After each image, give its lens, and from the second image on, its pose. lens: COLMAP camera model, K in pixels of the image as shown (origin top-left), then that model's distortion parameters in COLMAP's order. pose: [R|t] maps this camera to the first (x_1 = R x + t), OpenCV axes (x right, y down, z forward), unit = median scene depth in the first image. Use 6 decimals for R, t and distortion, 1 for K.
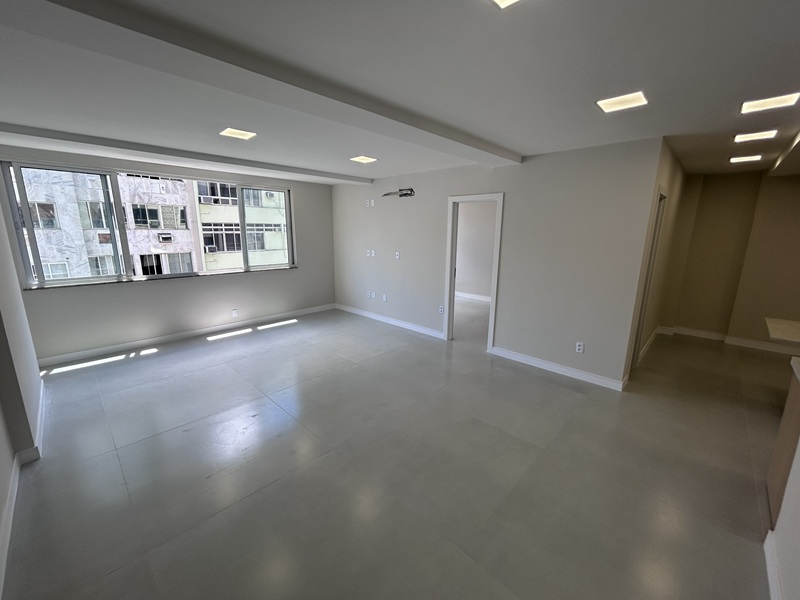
lens RADIAL K [[325.6, 0, 397.3], [0, 325.6, 298.3], [0, 0, 1]] dist [-0.001628, 0.000371]
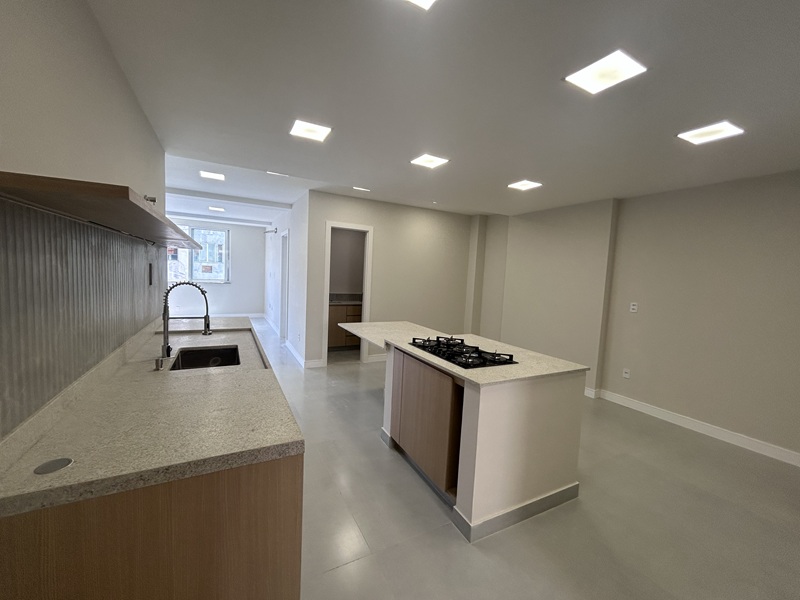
lens RADIAL K [[325.6, 0, 394.9], [0, 325.6, 296.0], [0, 0, 1]] dist [-0.001628, 0.000371]
pose [[0.949301, 0.048839, -0.310551, 0.310854], [-0.090534, 0.988479, -0.121294, 0.025606], [0.301050, 0.143260, 0.942786, -0.041654]]
